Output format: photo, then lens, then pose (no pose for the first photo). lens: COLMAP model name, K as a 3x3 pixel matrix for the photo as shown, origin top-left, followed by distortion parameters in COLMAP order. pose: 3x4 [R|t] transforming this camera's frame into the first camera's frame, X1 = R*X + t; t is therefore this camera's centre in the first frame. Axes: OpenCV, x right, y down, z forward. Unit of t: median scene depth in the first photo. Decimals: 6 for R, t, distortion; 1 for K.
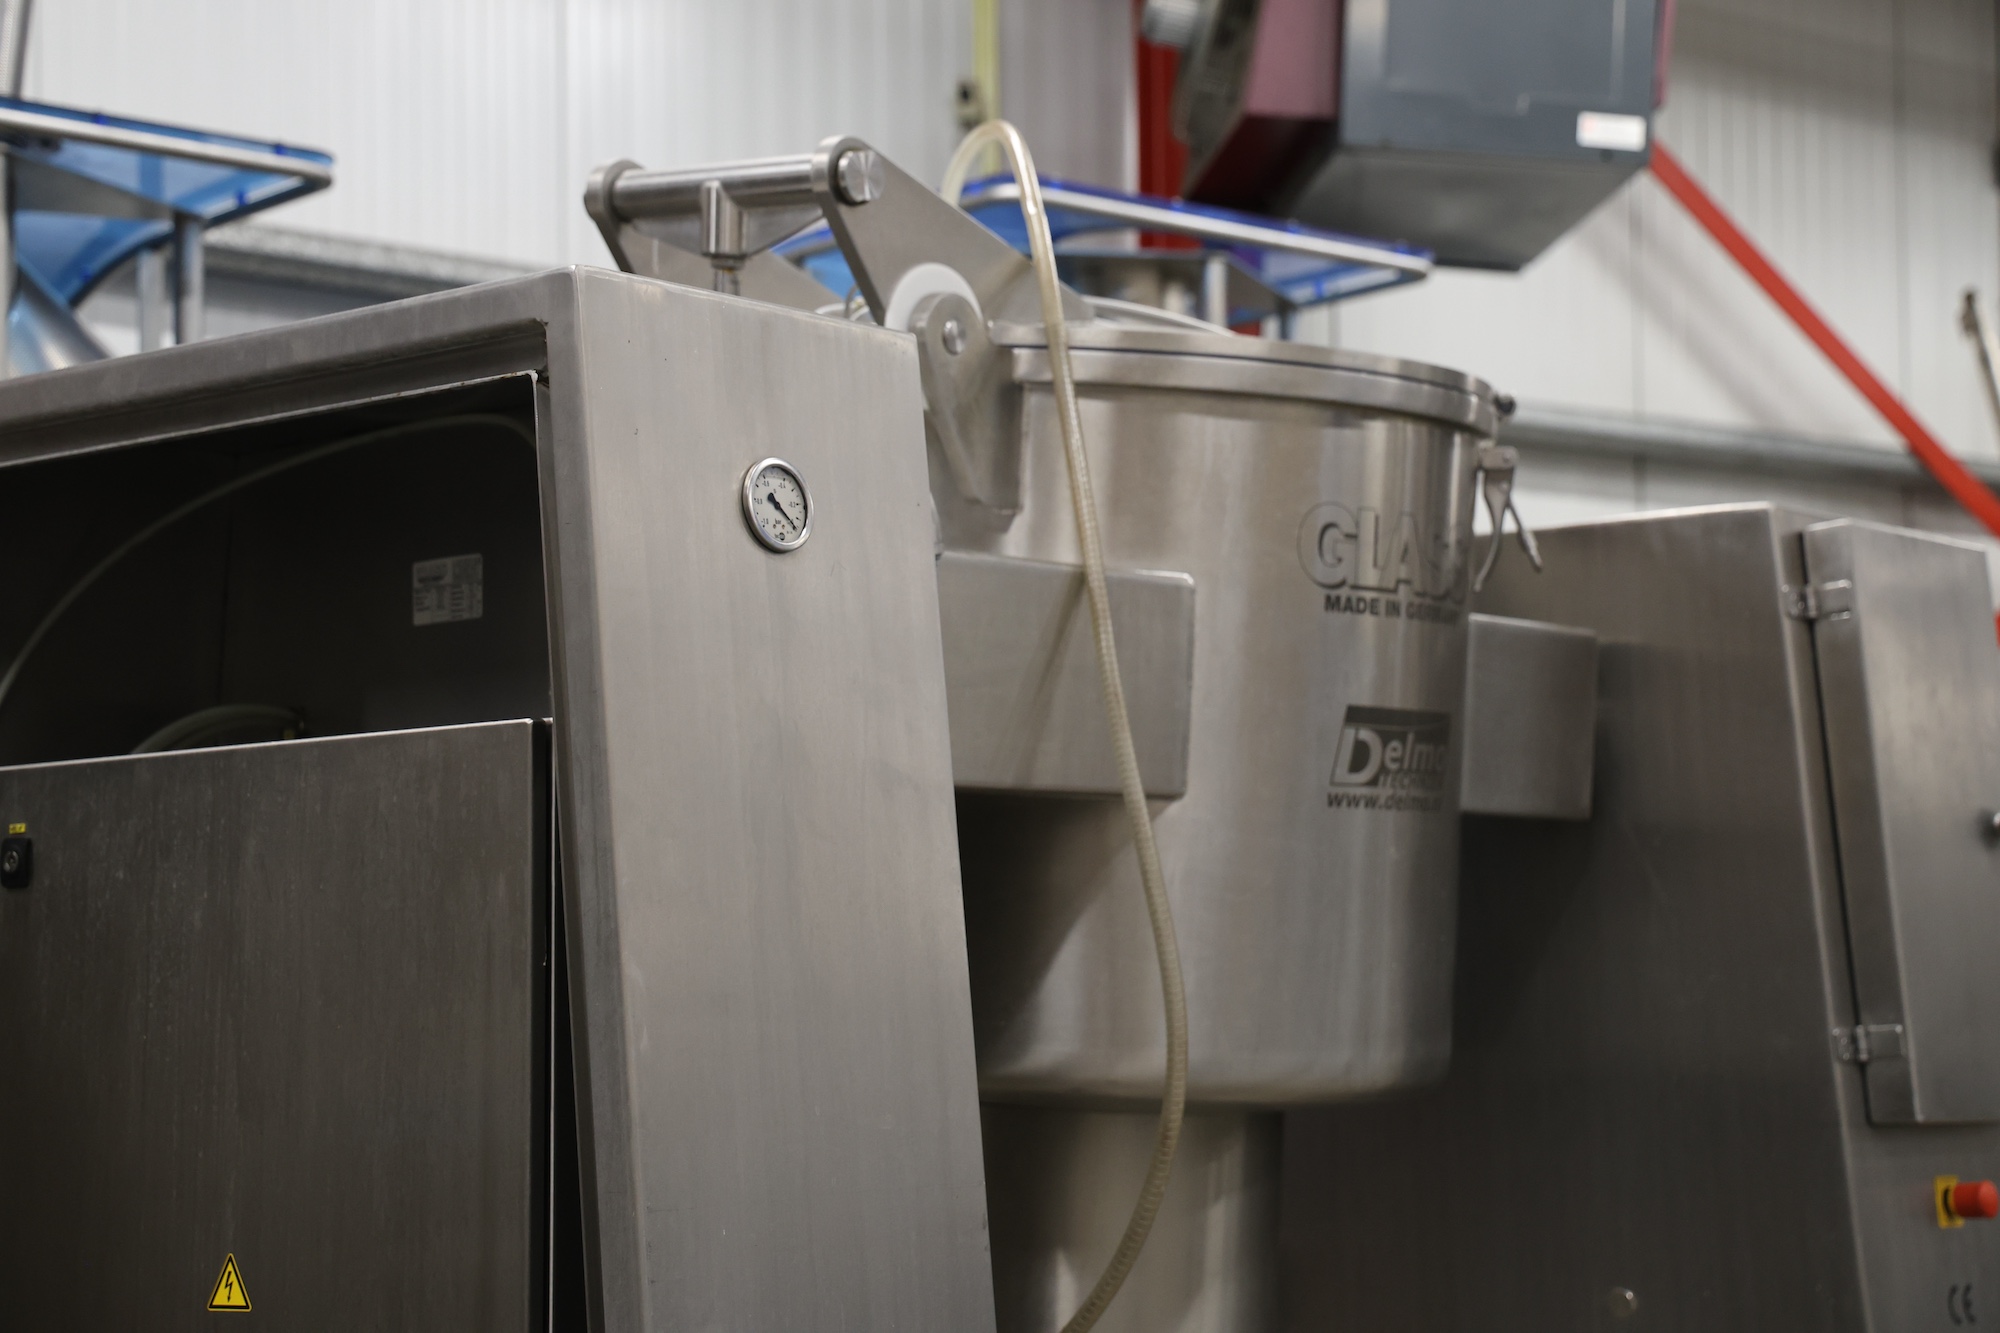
lens RADIAL K [[3513.5, 0, 1000.0], [0, 3513.5, 666.5], [0, 0, 1]] dist [0.197280, 0.237589]
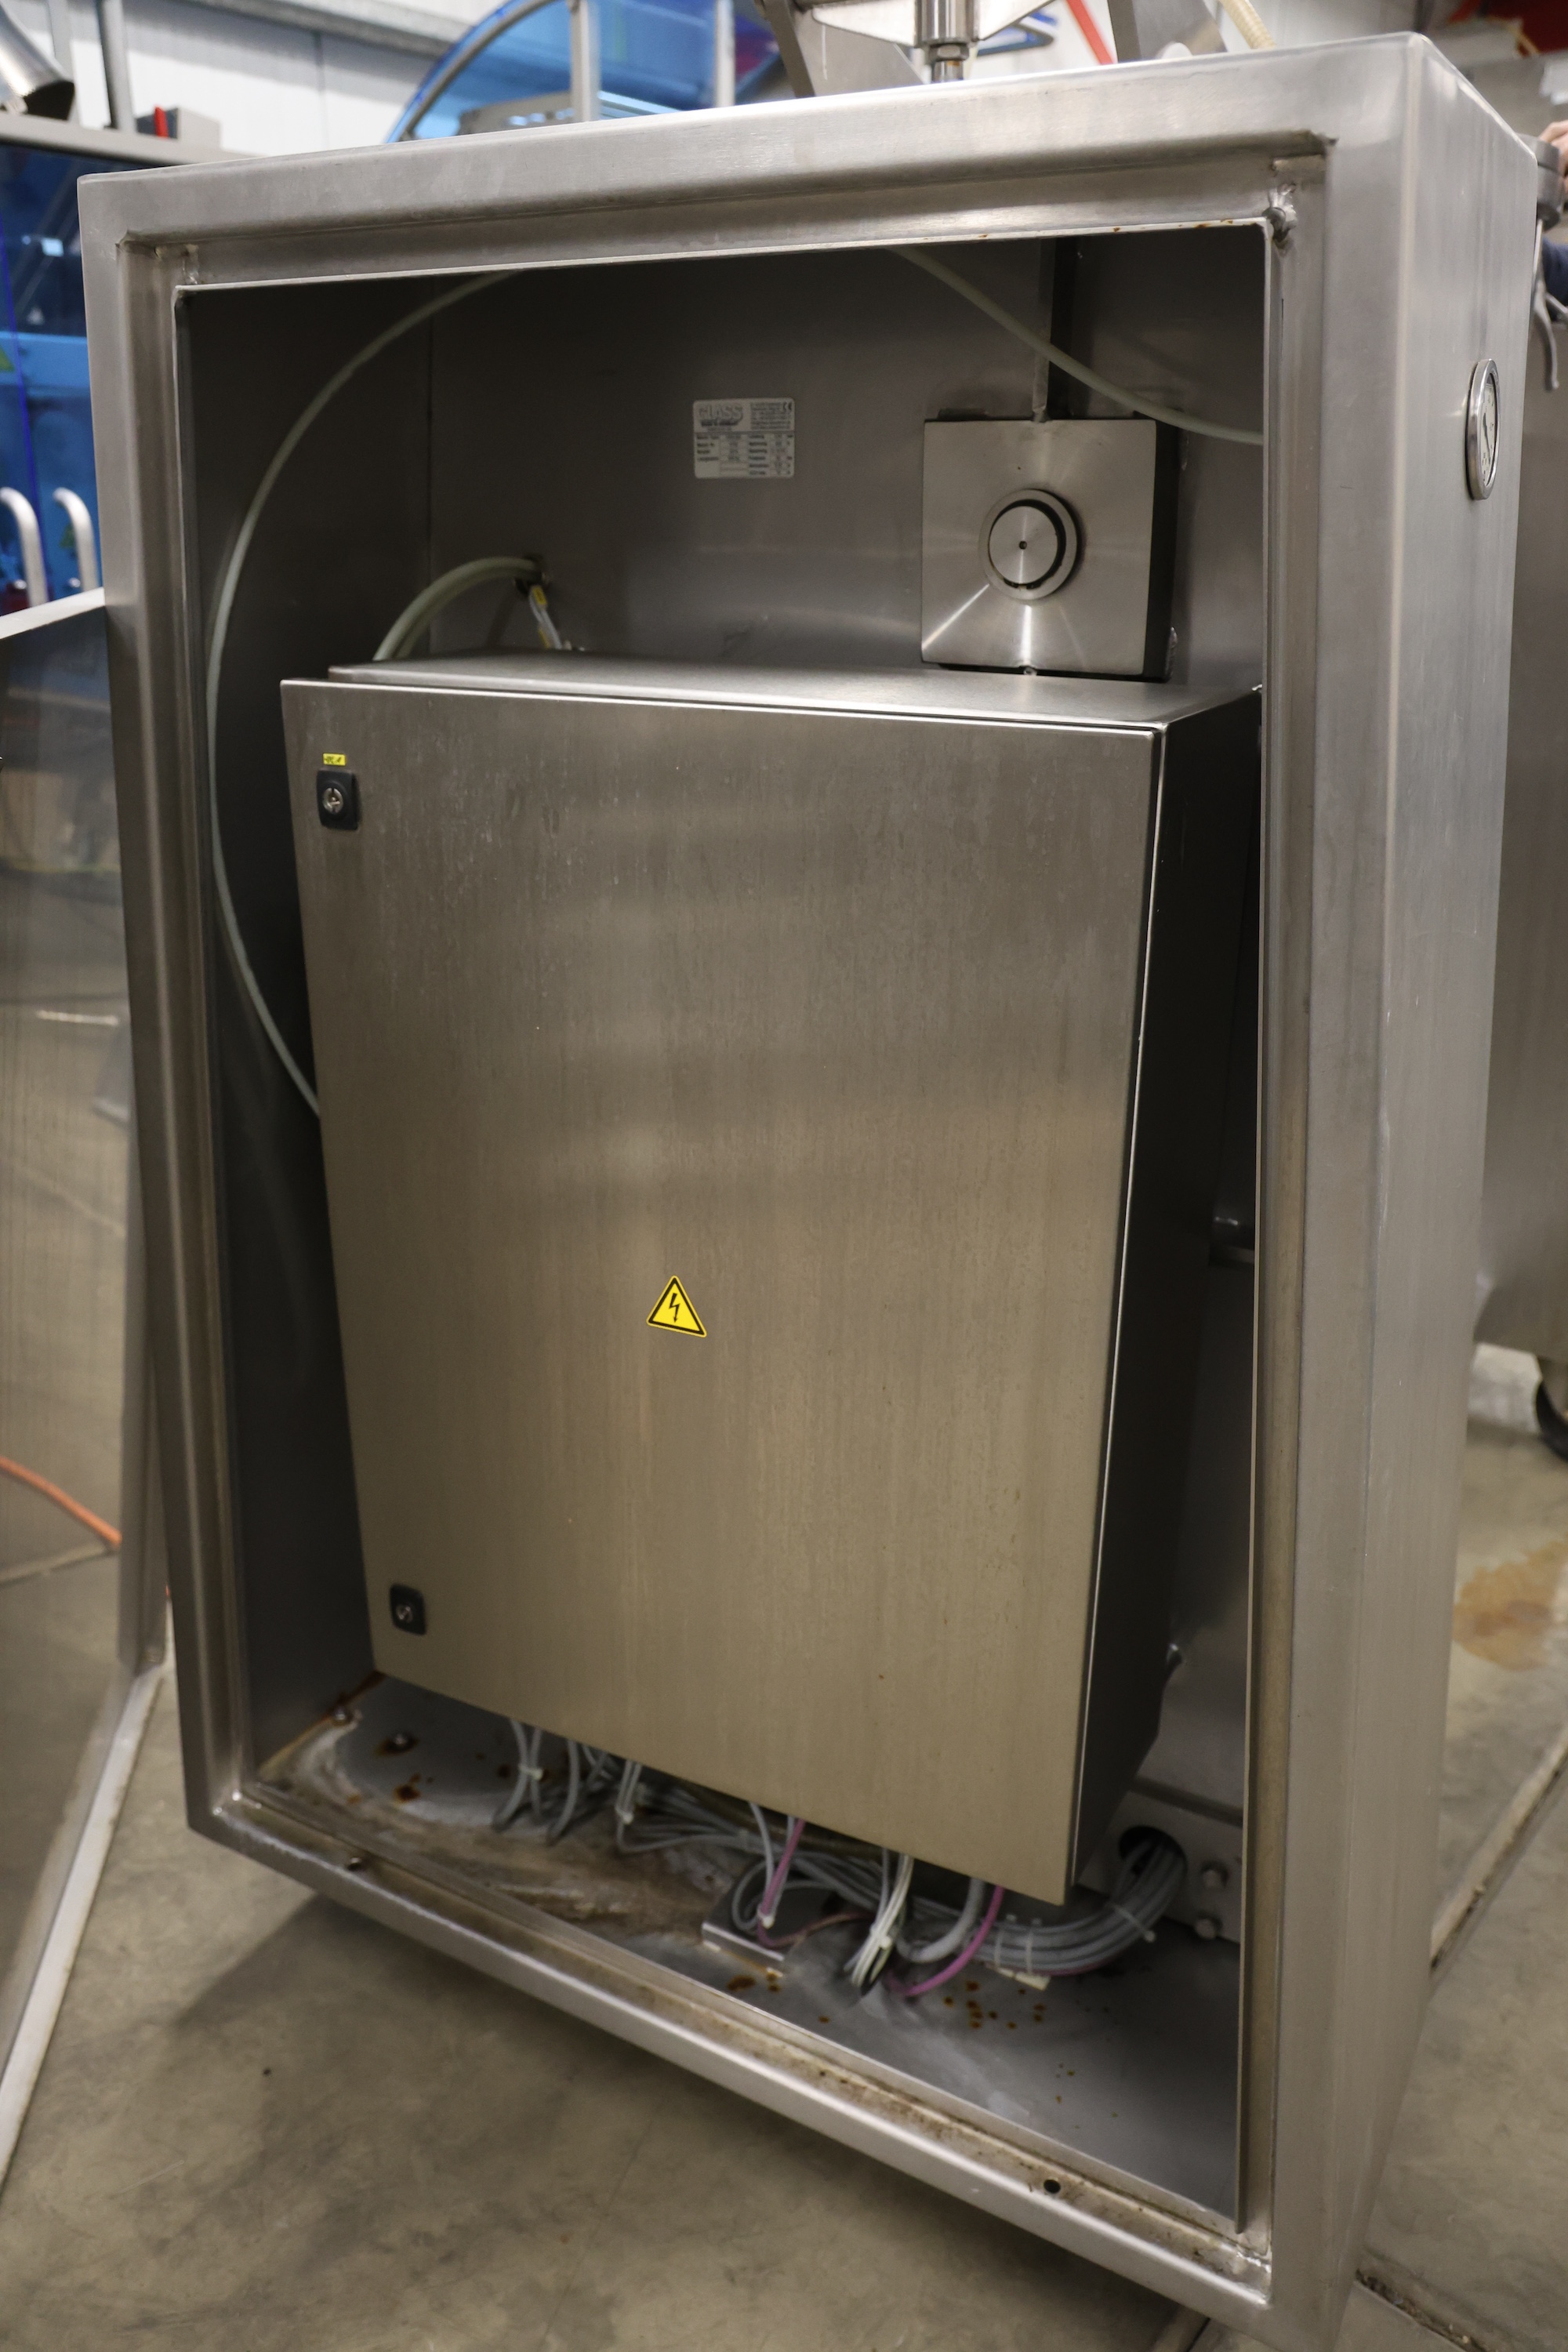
lens RADIAL K [[1796.5, 0, 784.0], [0, 1796.5, 1176.0], [0, 0, 1]] dist [-0.118430, 0.222347]
pose [[0.983440, -0.051026, 0.173901, -0.250041], [-0.033576, 0.891638, 0.451501, -0.061844], [-0.178096, -0.449863, 0.875160, 0.568221]]
